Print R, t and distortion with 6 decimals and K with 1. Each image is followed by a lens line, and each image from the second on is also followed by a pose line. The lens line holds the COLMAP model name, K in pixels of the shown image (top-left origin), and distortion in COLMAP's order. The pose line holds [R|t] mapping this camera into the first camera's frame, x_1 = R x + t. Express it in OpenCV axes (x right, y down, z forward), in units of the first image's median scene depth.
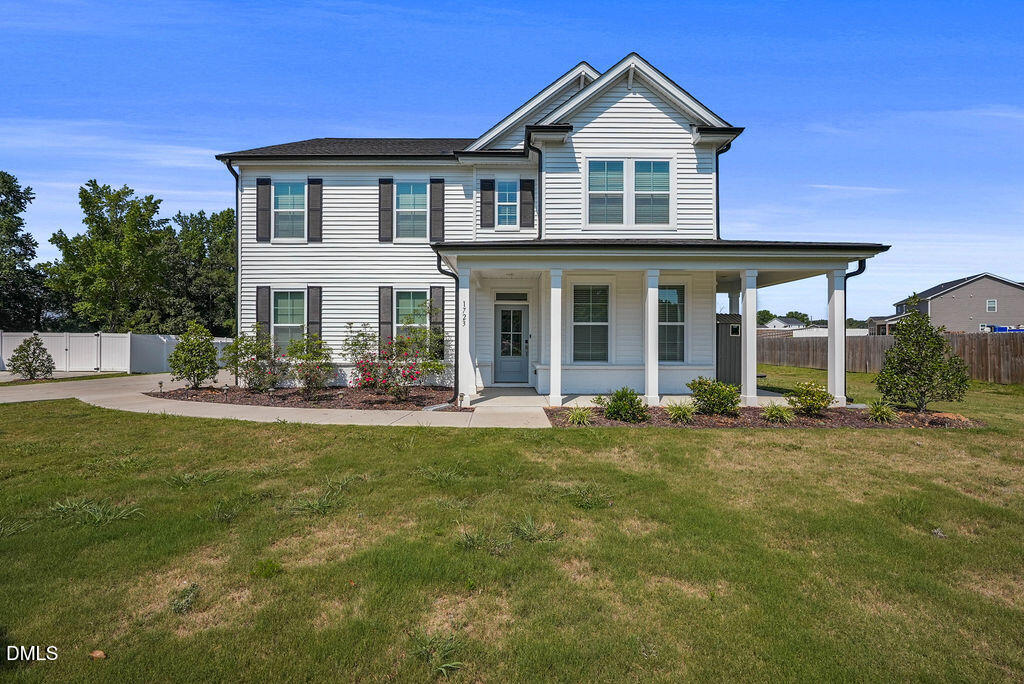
lens RADIAL K [[465.8, 0, 512.0], [0, 465.8, 342.0], [0, 0, 1]] dist [-0.002527, 0.000525]
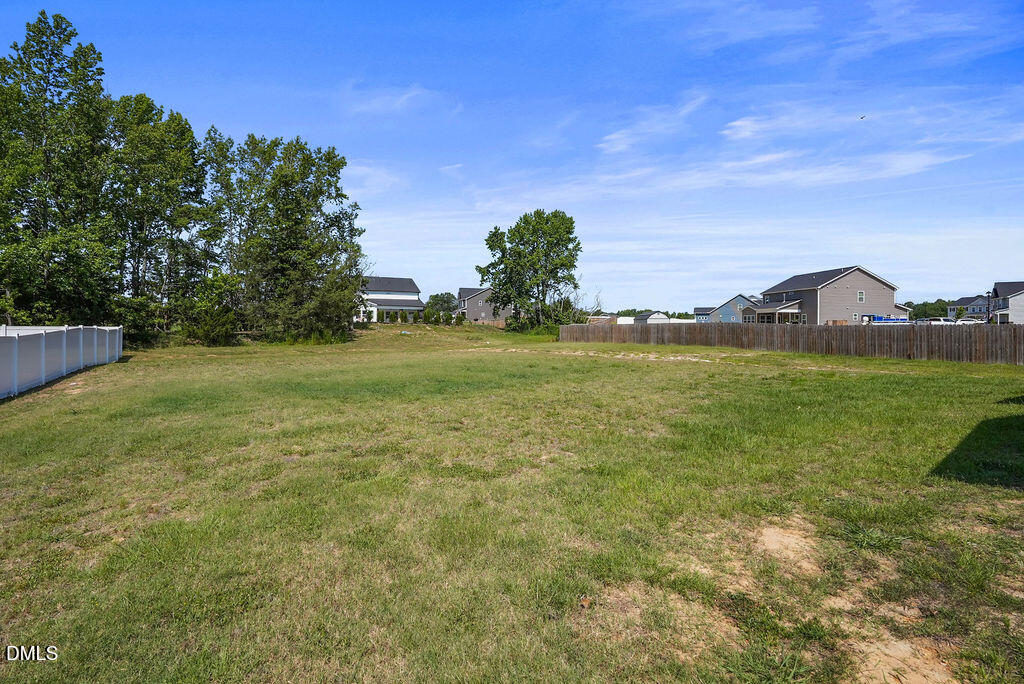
lens RADIAL K [[480.8, 0, 514.3], [0, 480.8, 324.8], [0, 0, 1]] dist [-0.003028, -0.000430]
pose [[0.877017, 0.007507, 0.480402, -1.055084], [-0.002956, 0.999943, -0.010229, 0.001497], [-0.480451, 0.007551, 0.876989, 2.153863]]
